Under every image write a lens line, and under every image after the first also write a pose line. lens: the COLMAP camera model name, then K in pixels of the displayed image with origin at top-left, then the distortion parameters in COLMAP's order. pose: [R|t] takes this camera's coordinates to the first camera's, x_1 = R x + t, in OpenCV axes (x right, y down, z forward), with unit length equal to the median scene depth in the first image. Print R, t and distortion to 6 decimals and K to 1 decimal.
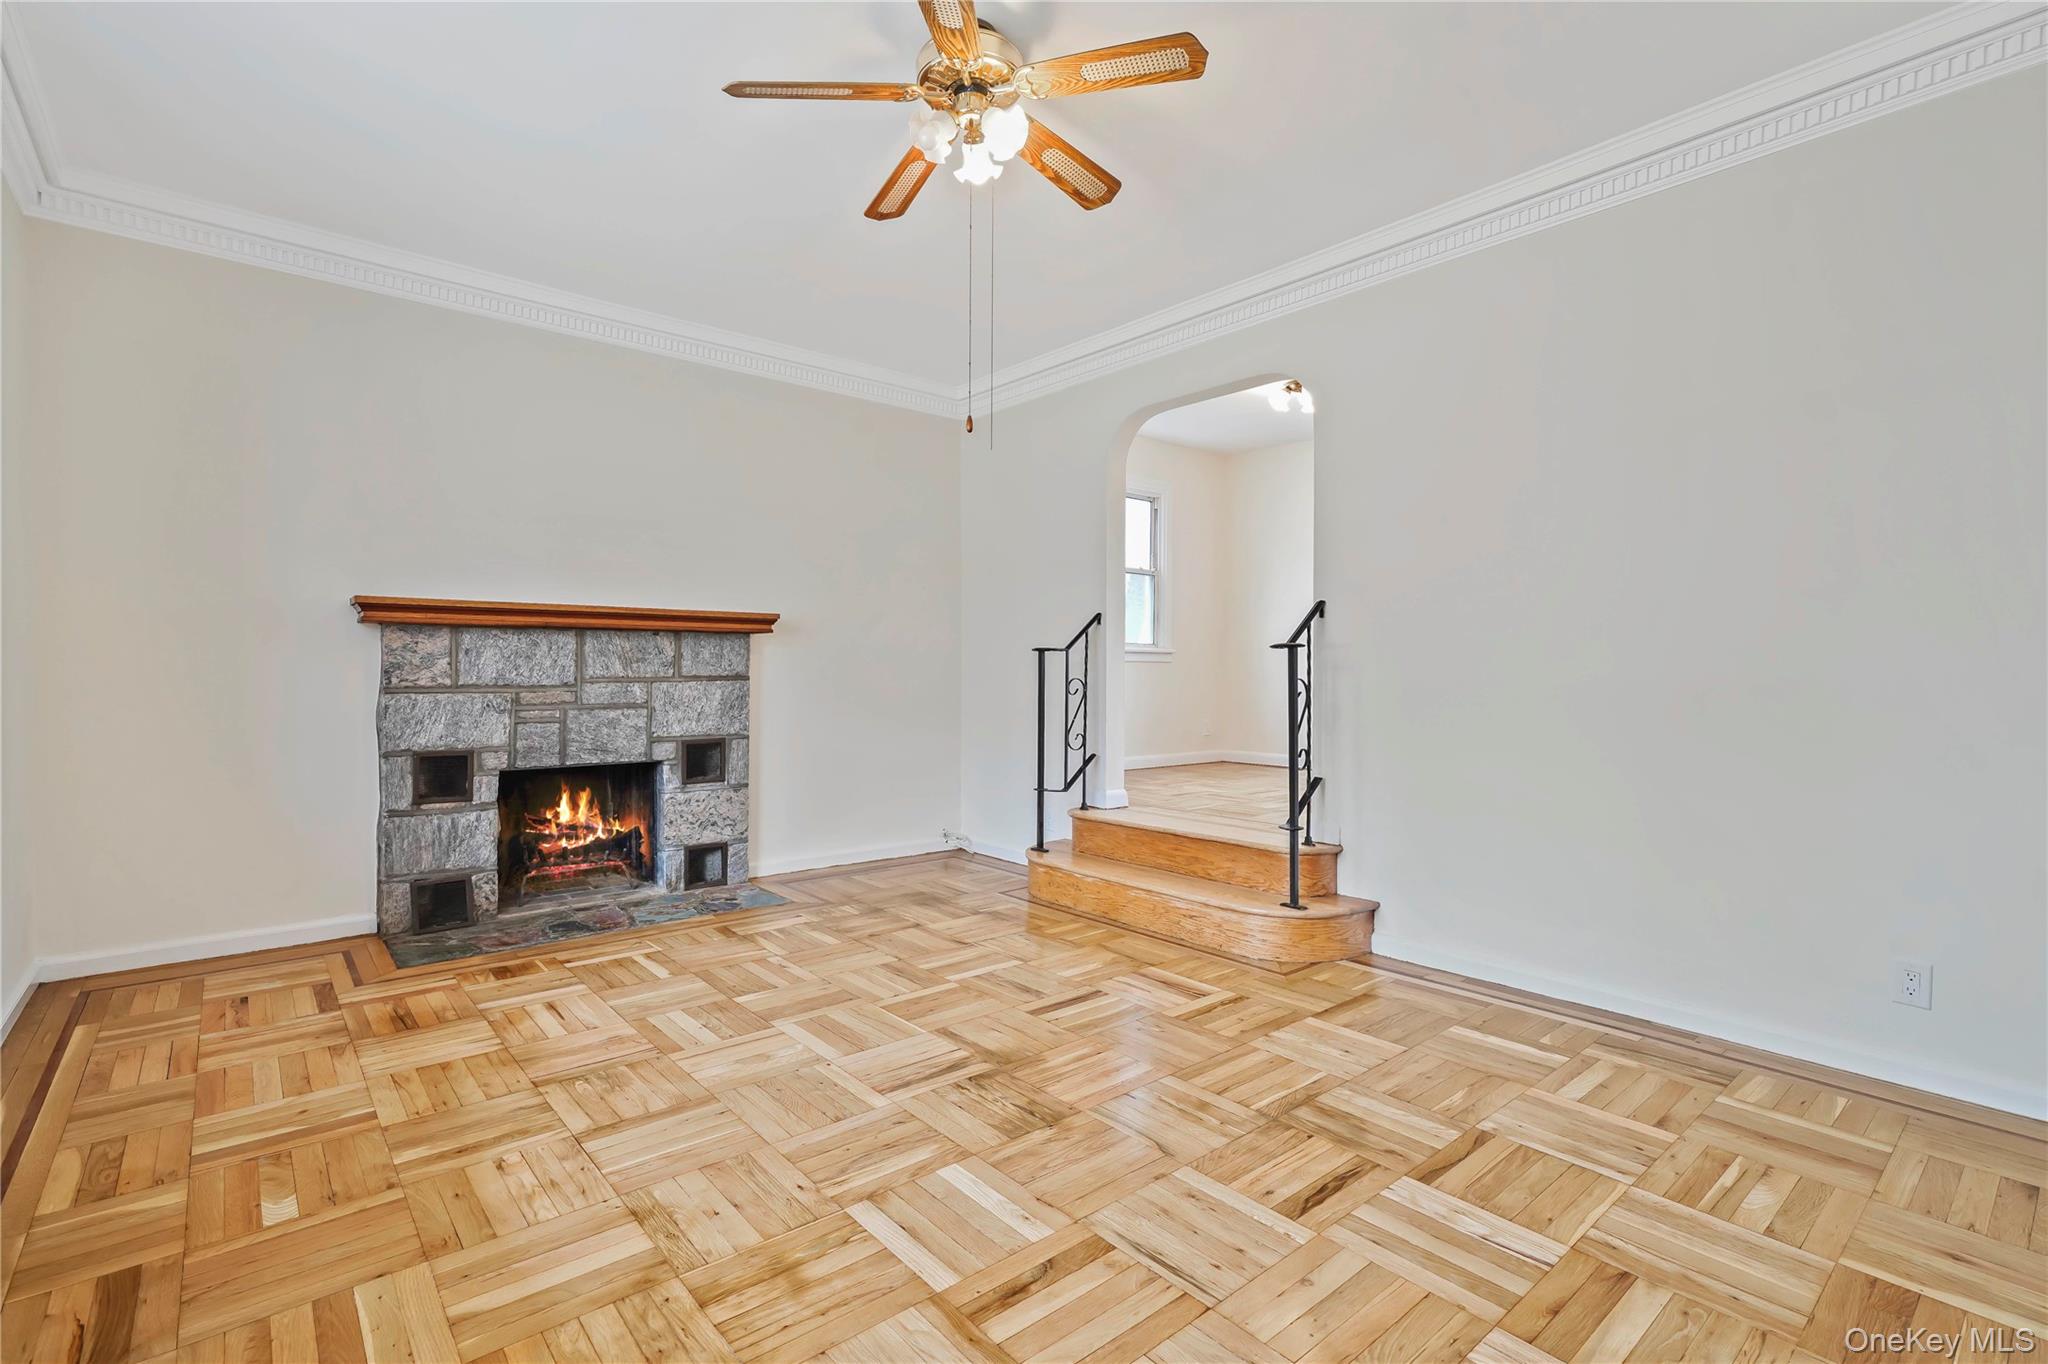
lens RADIAL K [[943.7, 0, 1040.0], [0, 943.7, 684.6], [0, 0, 1]] dist [-0.012921, 0.004589]
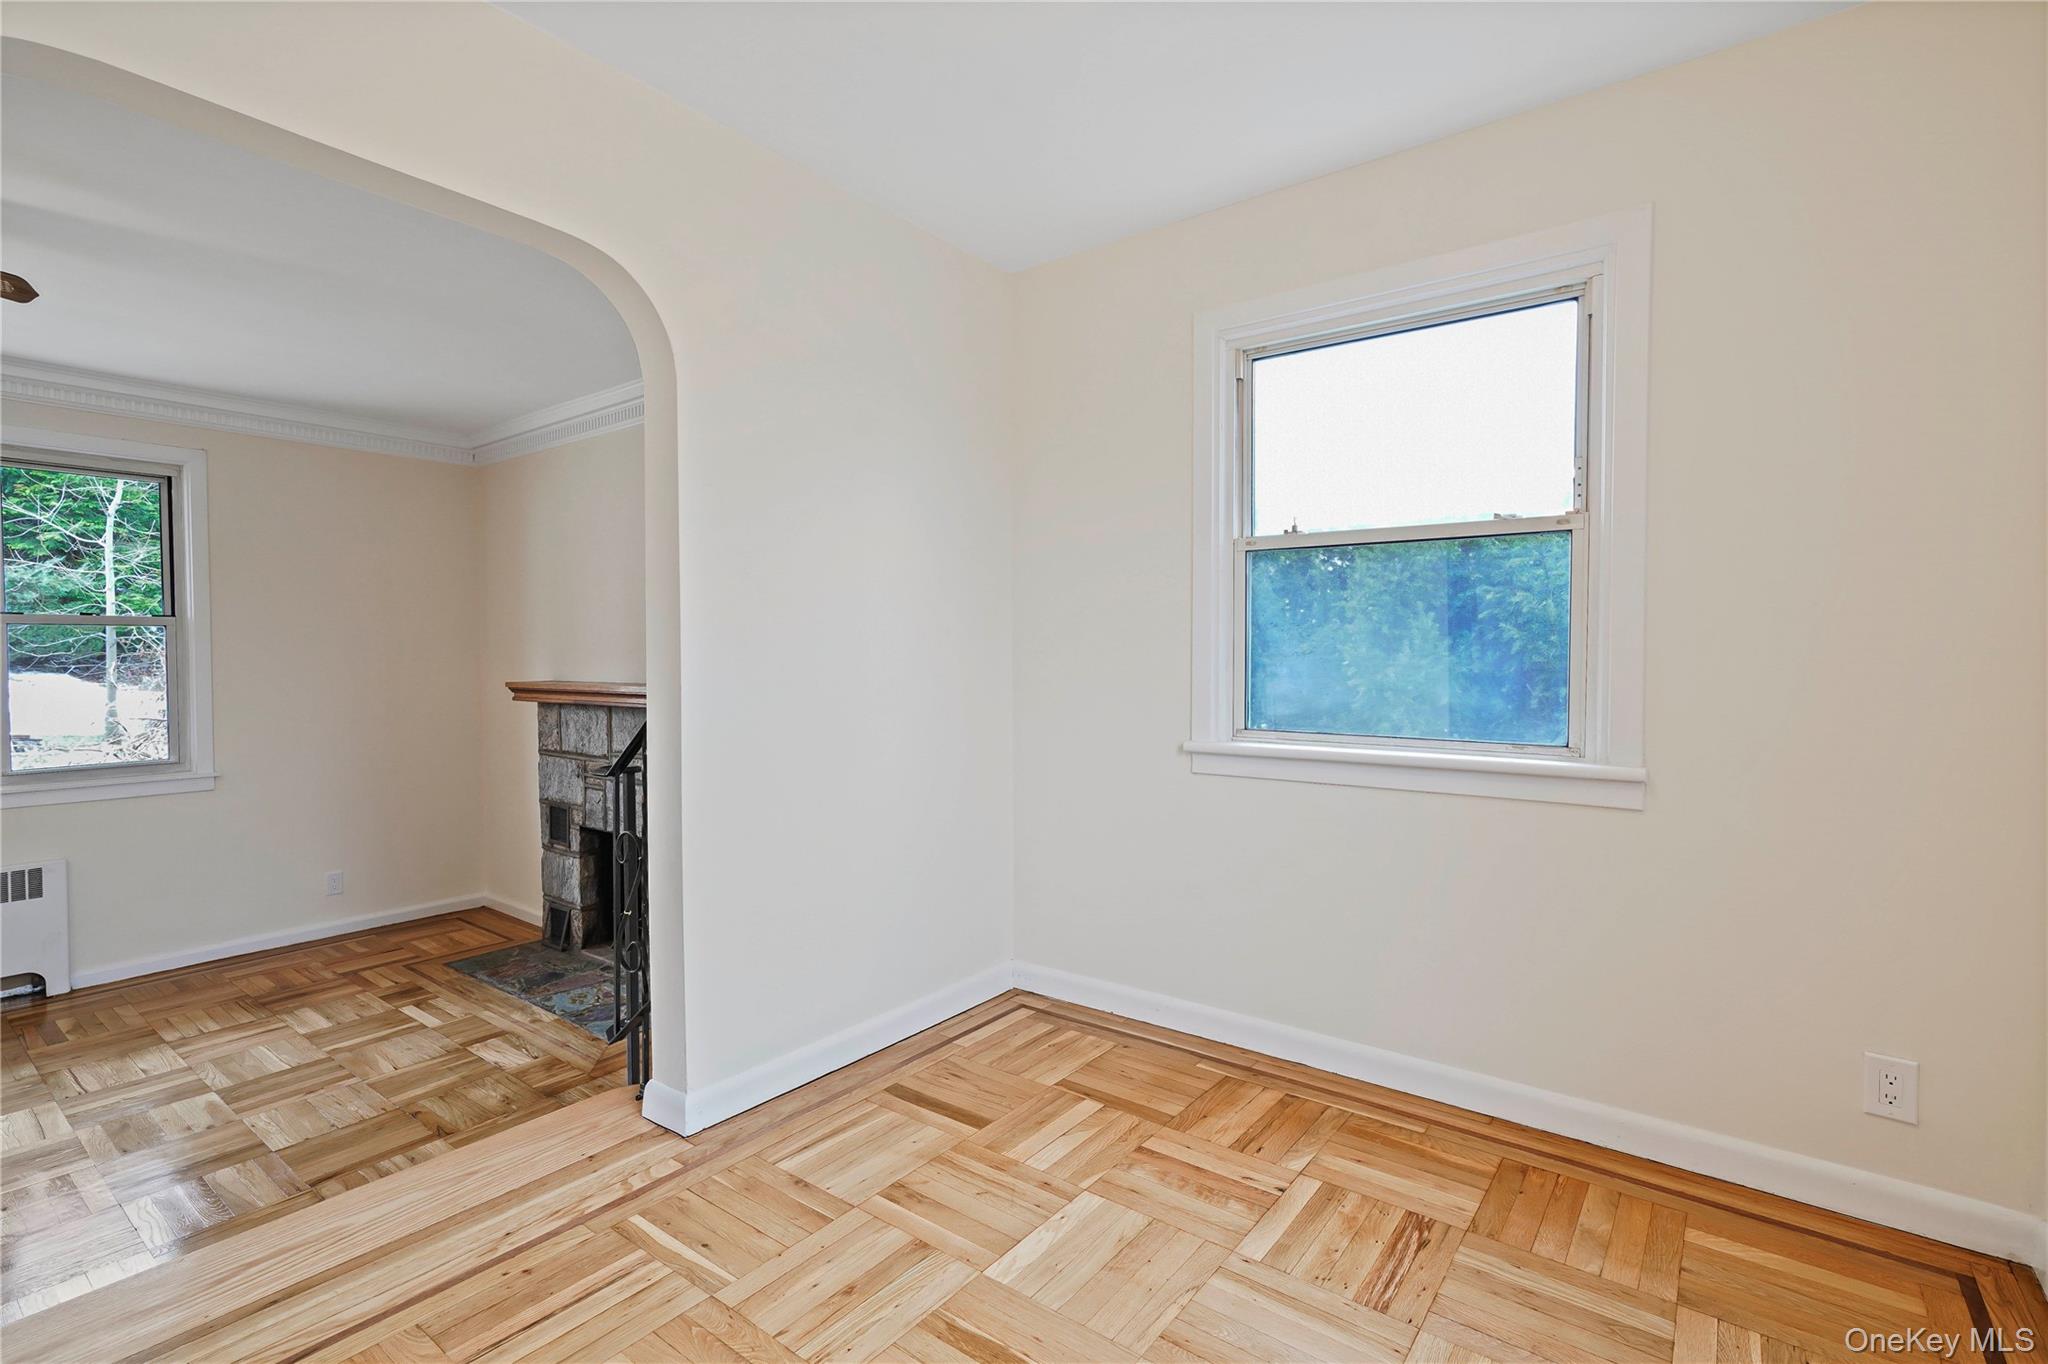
lens RADIAL K [[943.7, 0, 1033.4], [0, 943.7, 693.2], [0, 0, 1]] dist [-0.012921, 0.004589]
pose [[0.216490, 0.044096, -0.975288, 0.827084], [-0.009033, 0.999027, 0.043164, -0.157026], [0.976243, -0.000534, 0.216678, 1.577931]]
